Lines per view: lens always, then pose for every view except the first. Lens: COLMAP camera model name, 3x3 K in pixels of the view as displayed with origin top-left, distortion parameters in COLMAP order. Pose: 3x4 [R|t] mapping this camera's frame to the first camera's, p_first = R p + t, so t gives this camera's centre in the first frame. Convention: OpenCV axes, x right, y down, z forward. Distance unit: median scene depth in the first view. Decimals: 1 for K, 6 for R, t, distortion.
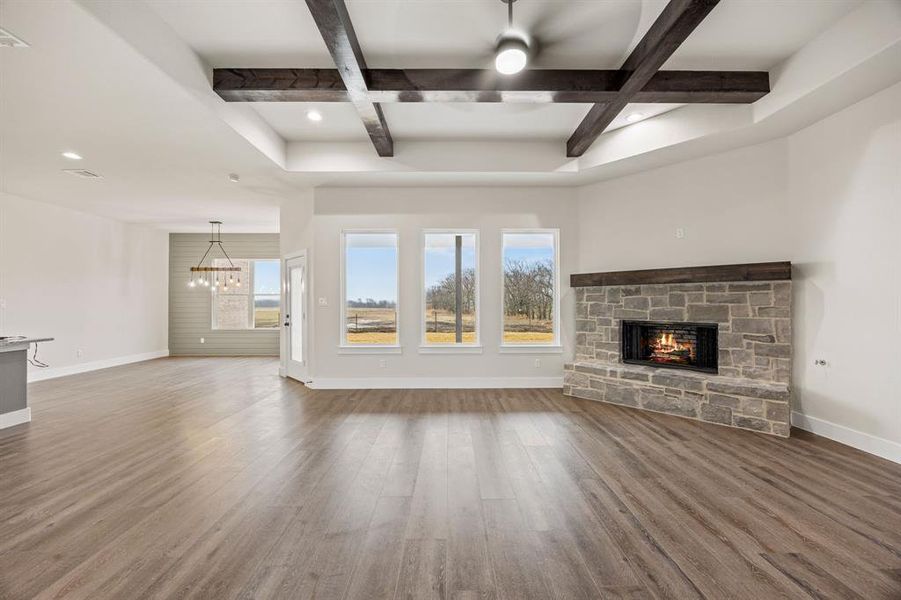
lens RADIAL K [[344.5, 0, 454.9], [0, 344.5, 299.7], [0, 0, 1]] dist [-0.001055, 0.000898]
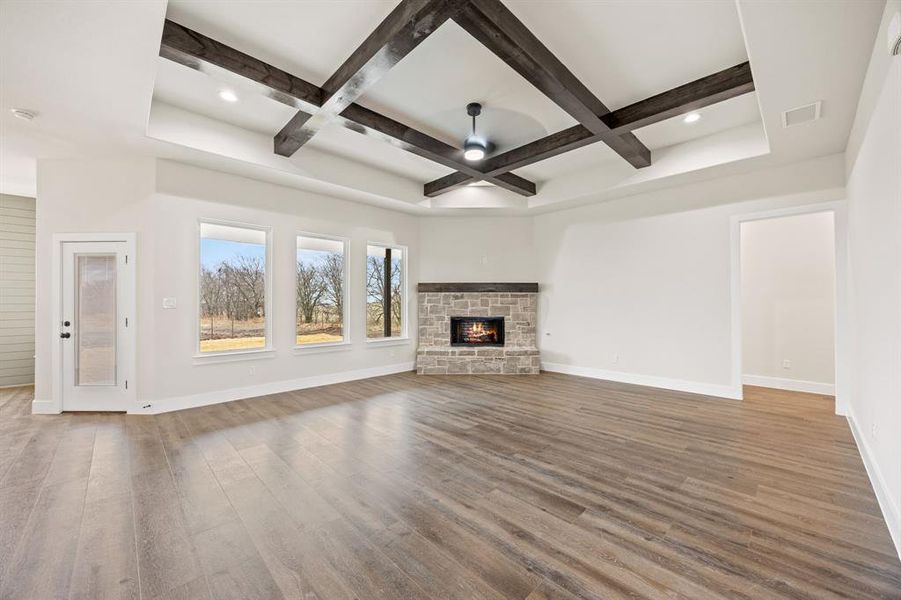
lens RADIAL K [[344.5, 0, 453.8], [0, 344.5, 300.4], [0, 0, 1]] dist [-0.001055, 0.000898]
pose [[0.722081, 0.009305, 0.691746, -0.584816], [-0.005562, 0.999955, -0.007645, 0.003424], [-0.691786, 0.001673, 0.722101, -0.053927]]
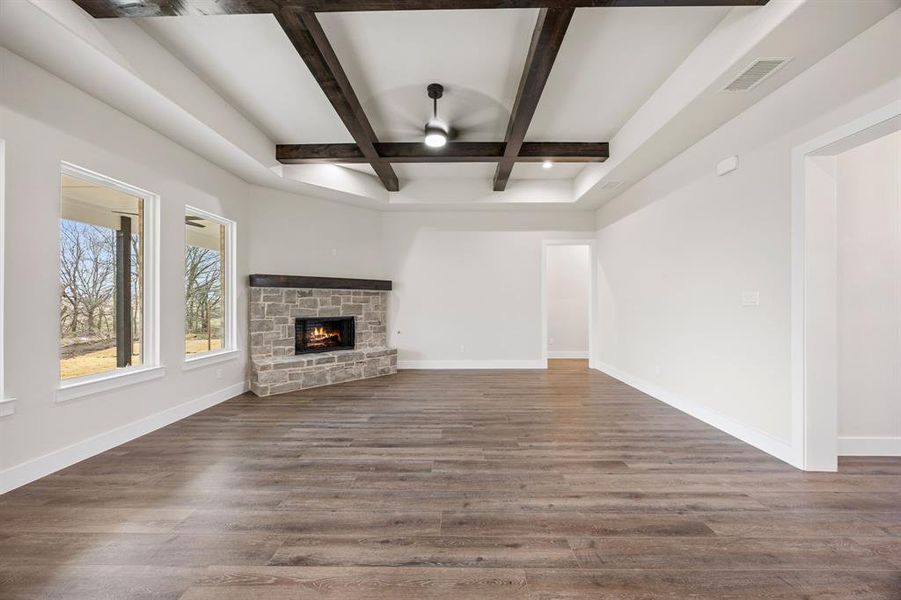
lens RADIAL K [[344.5, 0, 453.4], [0, 344.5, 299.1], [0, 0, 1]] dist [-0.001055, 0.000898]
pose [[0.030744, 0.011996, 0.999455, -0.760132], [-0.003805, 0.999922, -0.011884, 0.009280], [-0.999520, -0.003437, 0.030787, 0.504404]]
